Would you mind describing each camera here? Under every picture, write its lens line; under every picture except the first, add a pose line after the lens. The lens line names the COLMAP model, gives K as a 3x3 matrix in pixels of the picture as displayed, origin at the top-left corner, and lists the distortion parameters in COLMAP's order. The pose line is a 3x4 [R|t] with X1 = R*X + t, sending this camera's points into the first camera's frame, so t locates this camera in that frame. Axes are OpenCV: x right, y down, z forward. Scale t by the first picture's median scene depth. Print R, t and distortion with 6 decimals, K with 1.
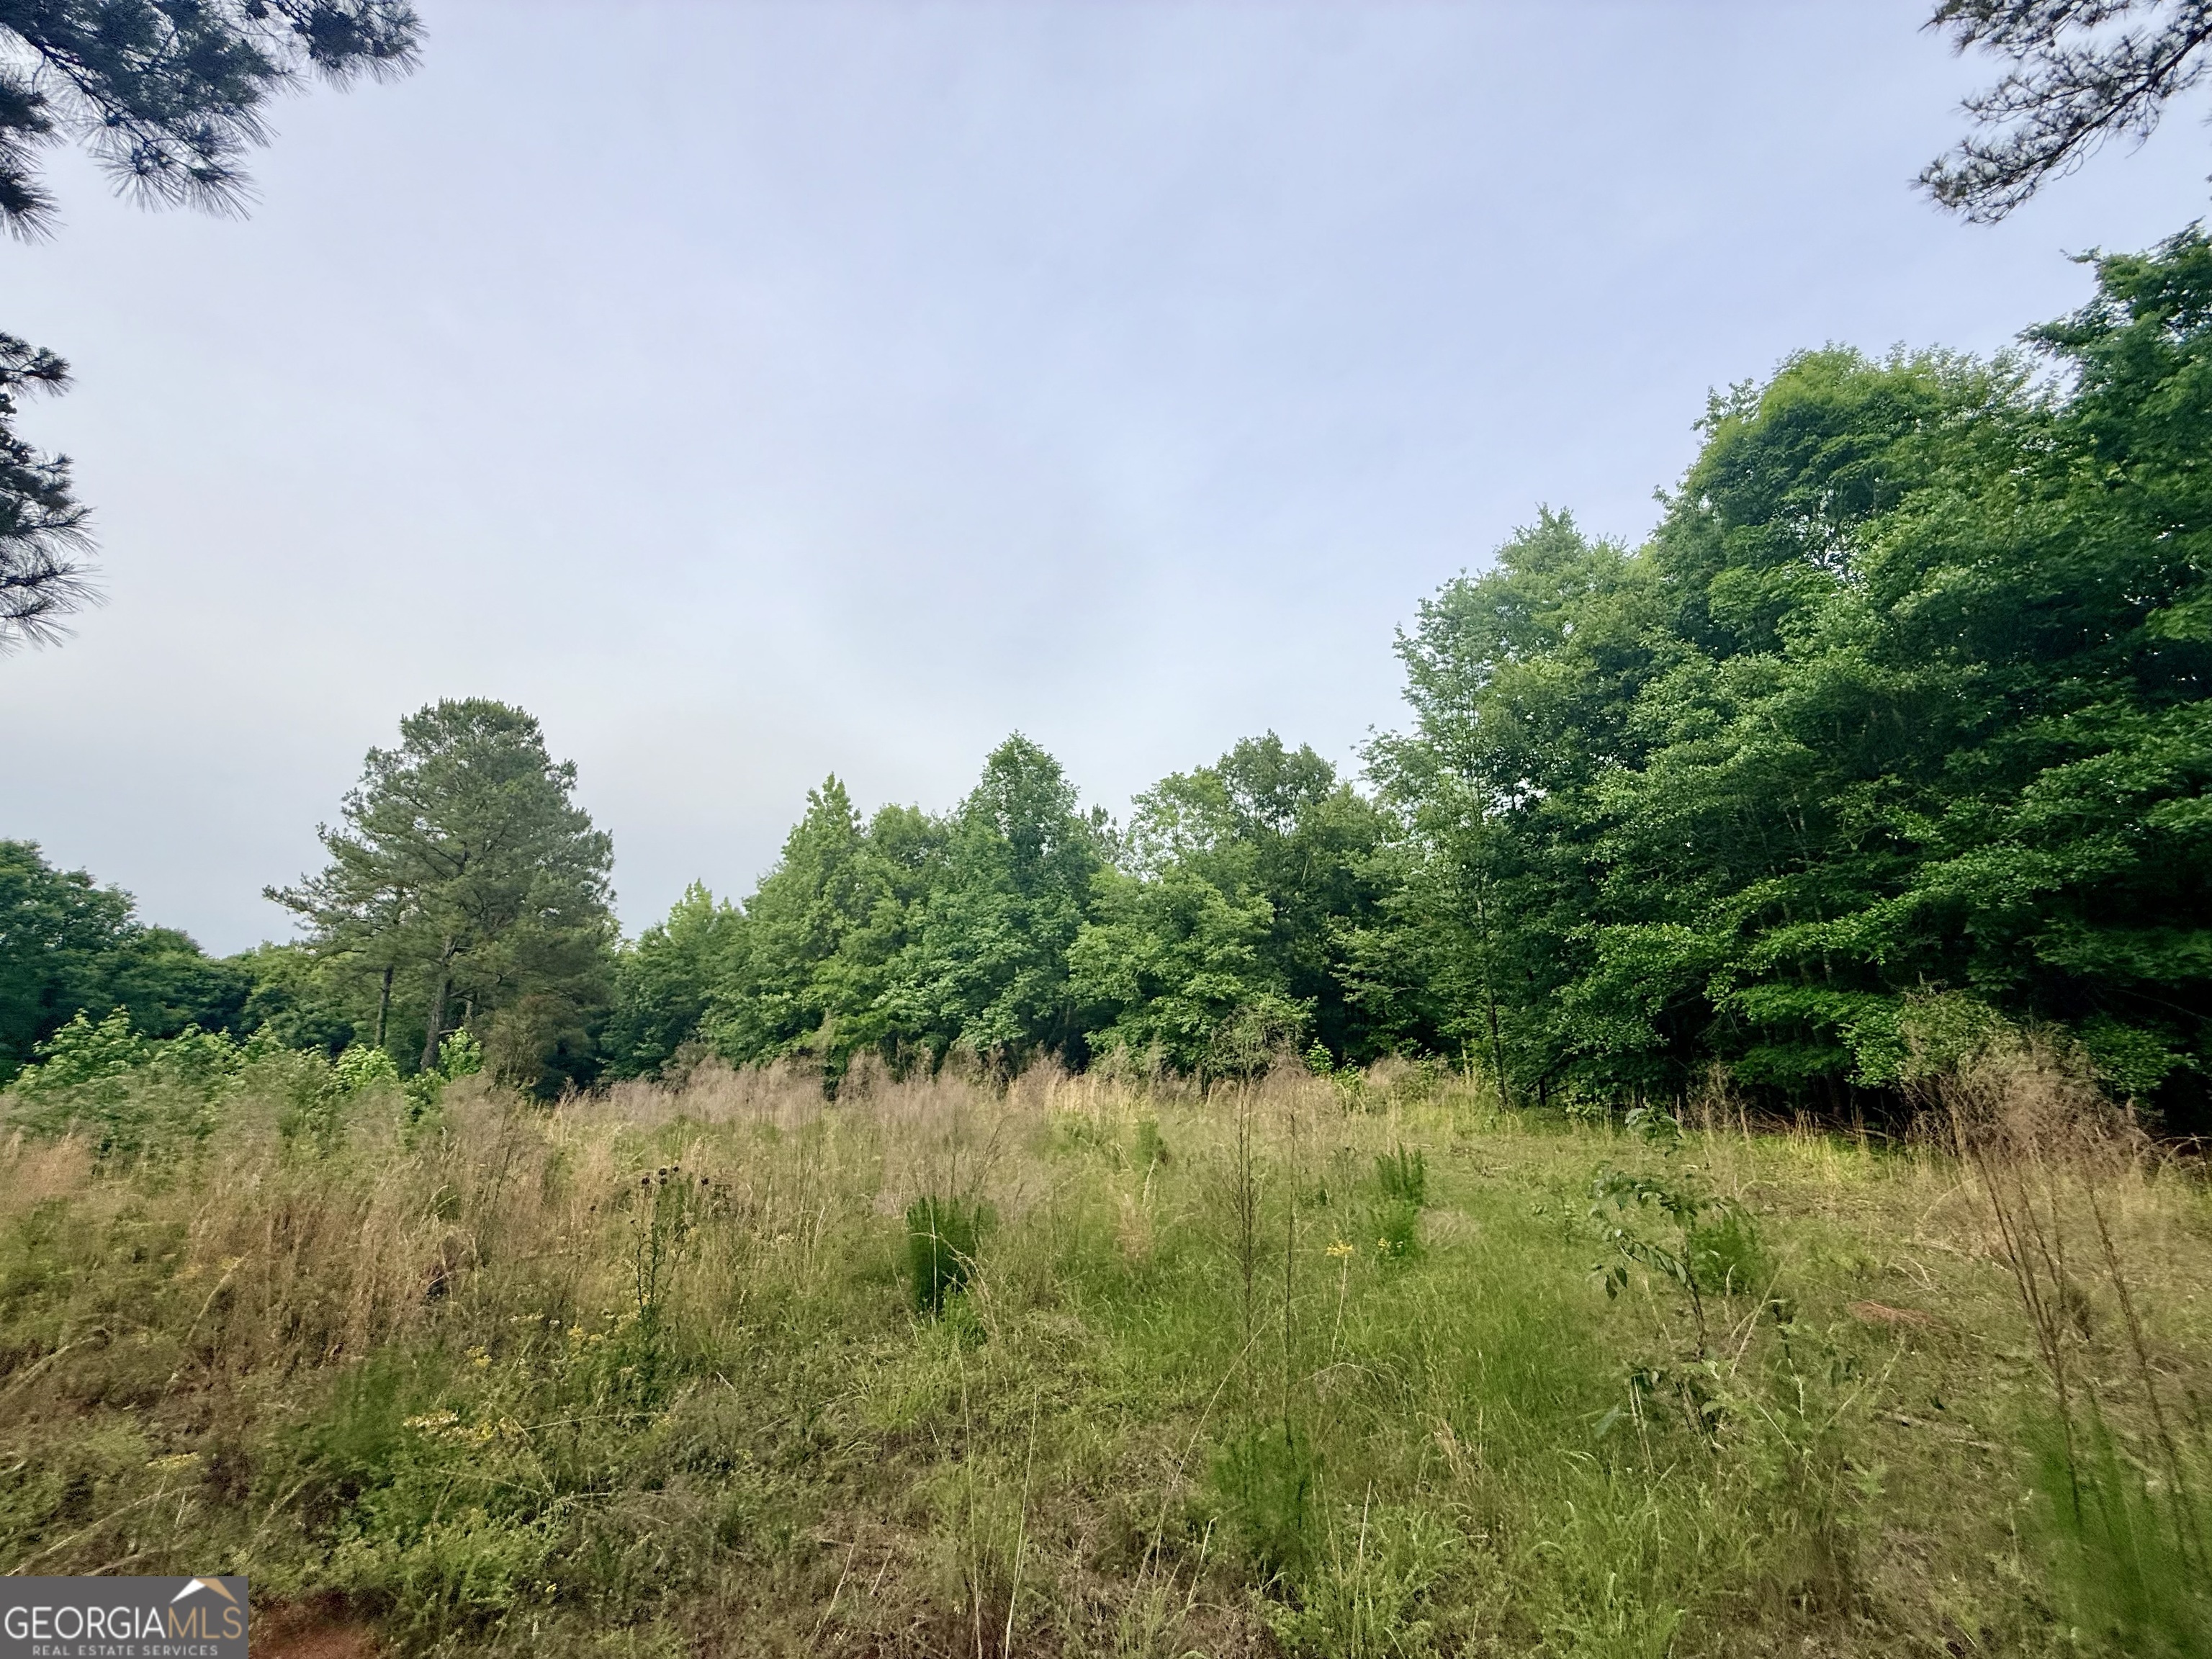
lens RADIAL K [[885.2, 0, 1106.0], [0, 885.2, 829.5], [0, 0, 1]] dist [0.013730, 0.000103]
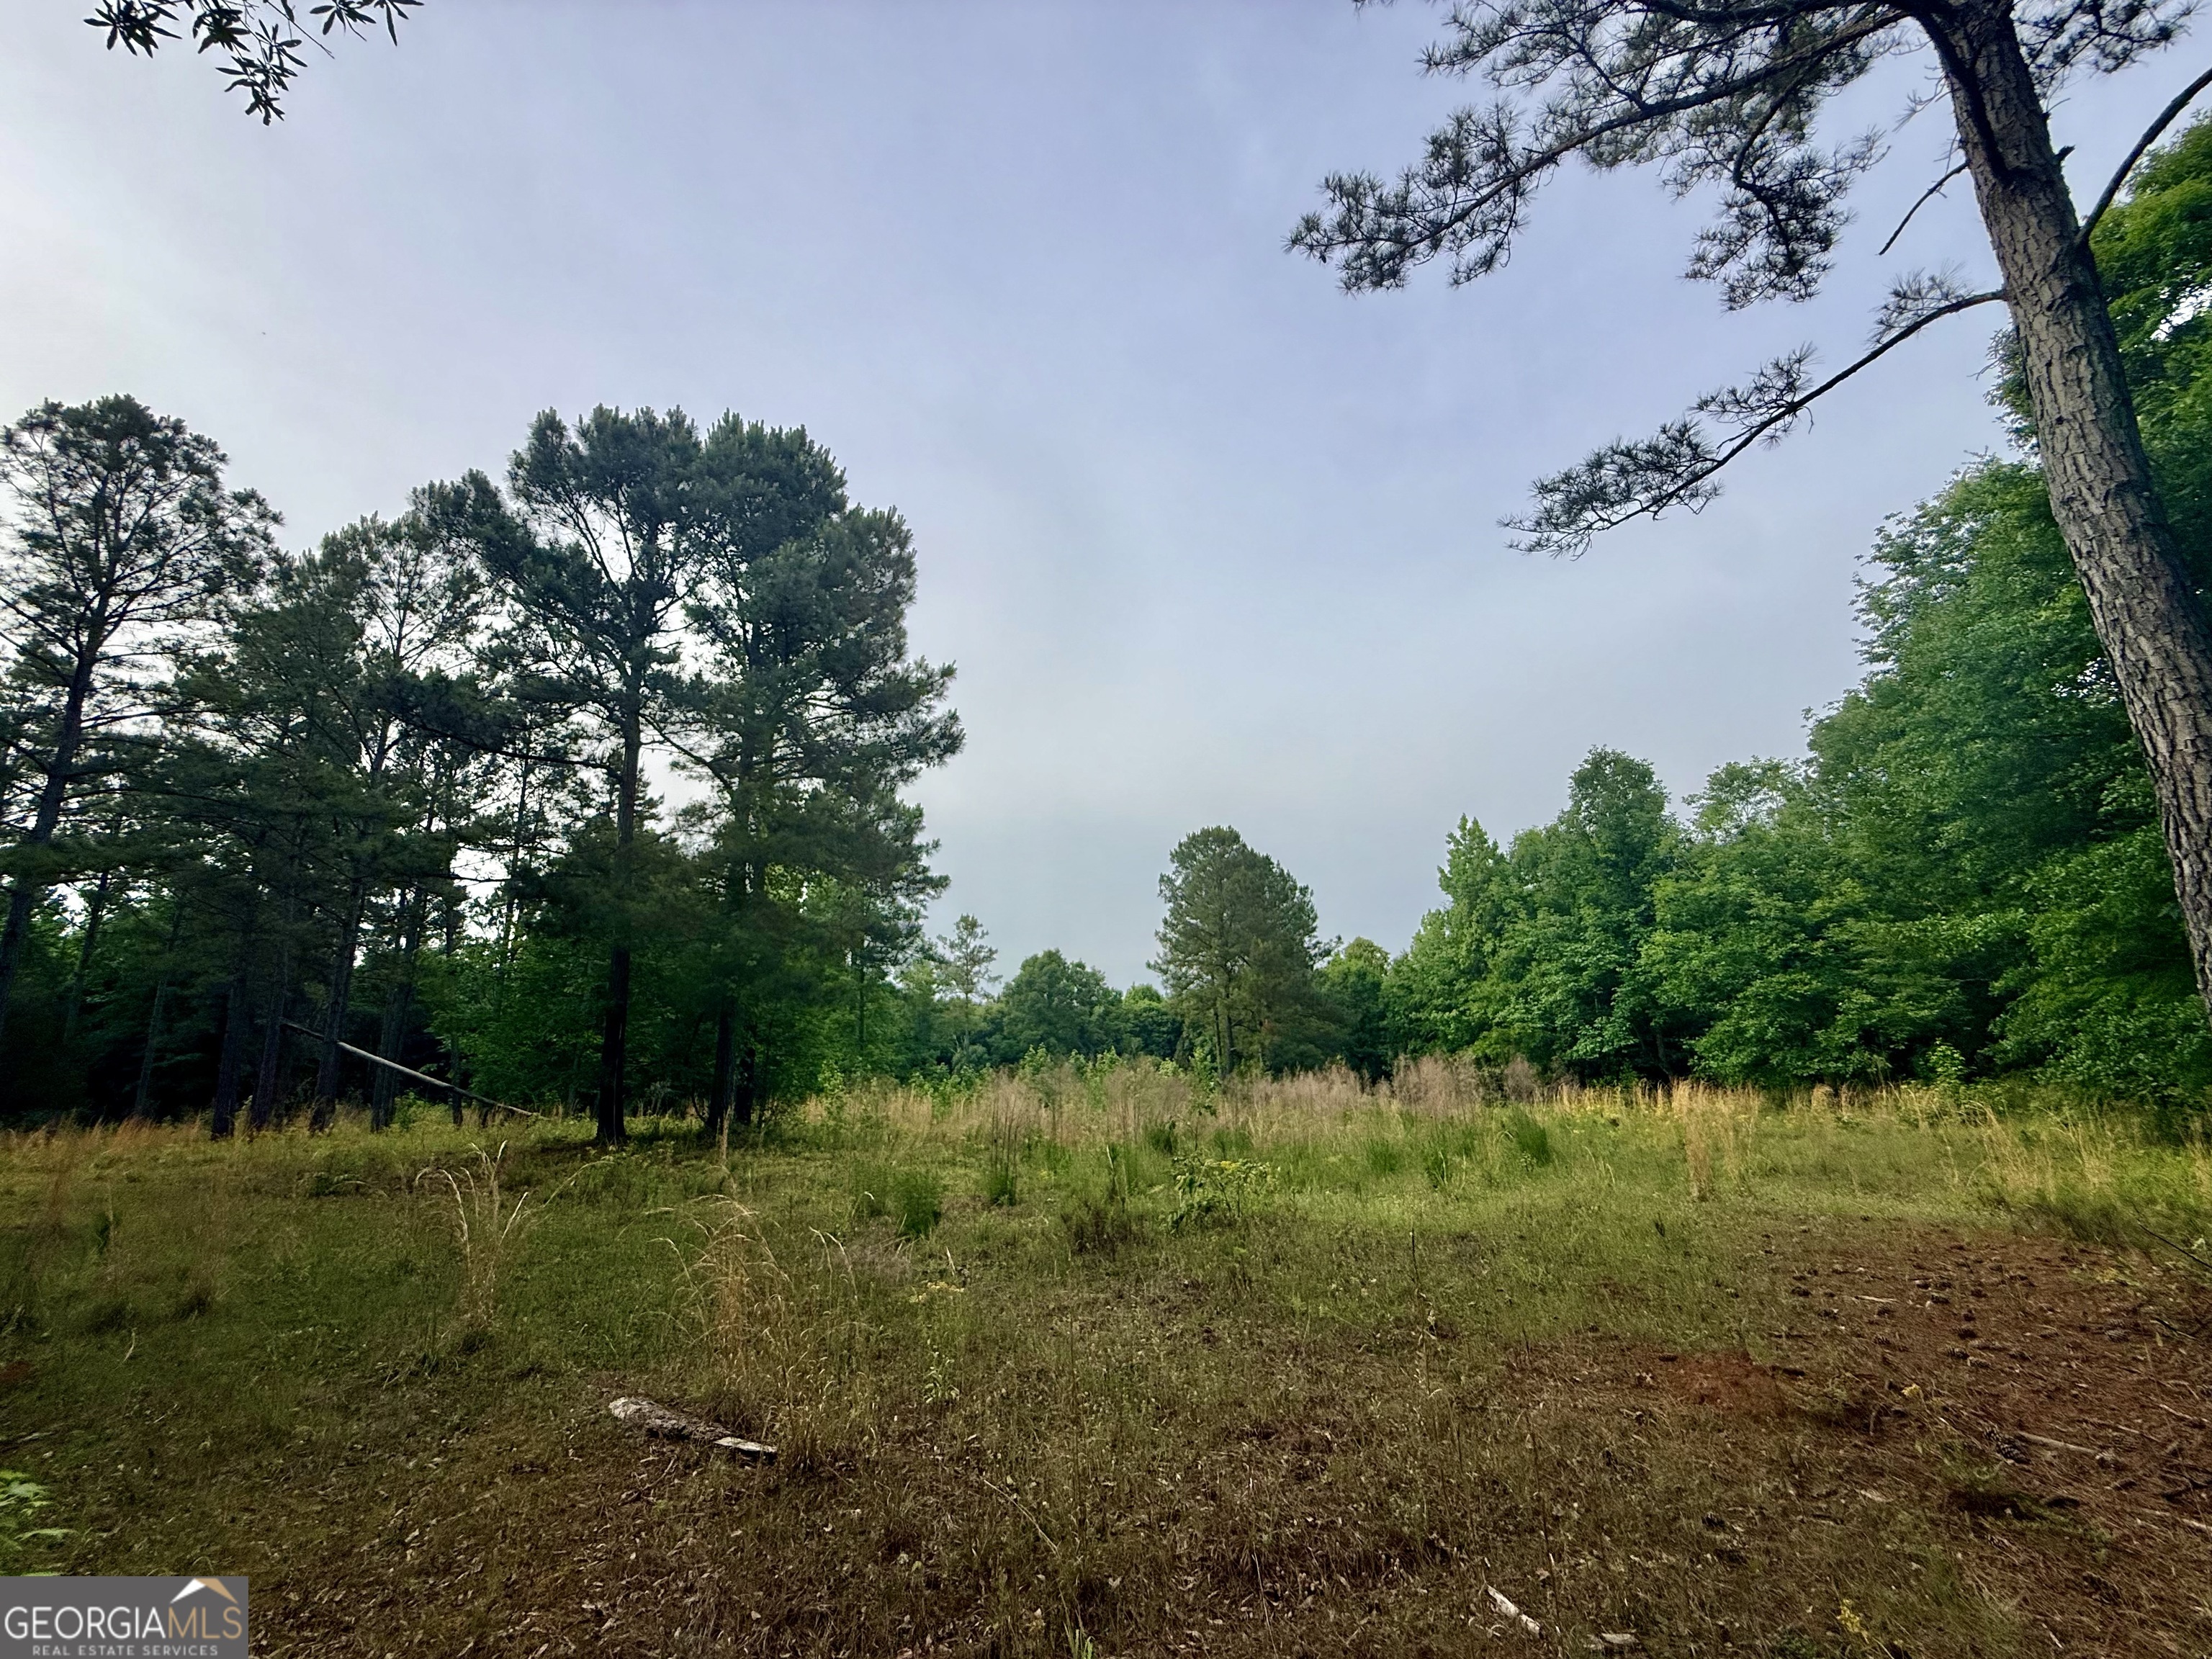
lens RADIAL K [[885.2, 0, 1106.0], [0, 885.2, 829.5], [0, 0, 1]] dist [0.013730, 0.000103]
pose [[0.645535, -0.208320, -0.734770, 0.266331], [0.201736, 0.974421, -0.099029, -0.028466], [0.736605, -0.084303, 0.671048, -0.119719]]
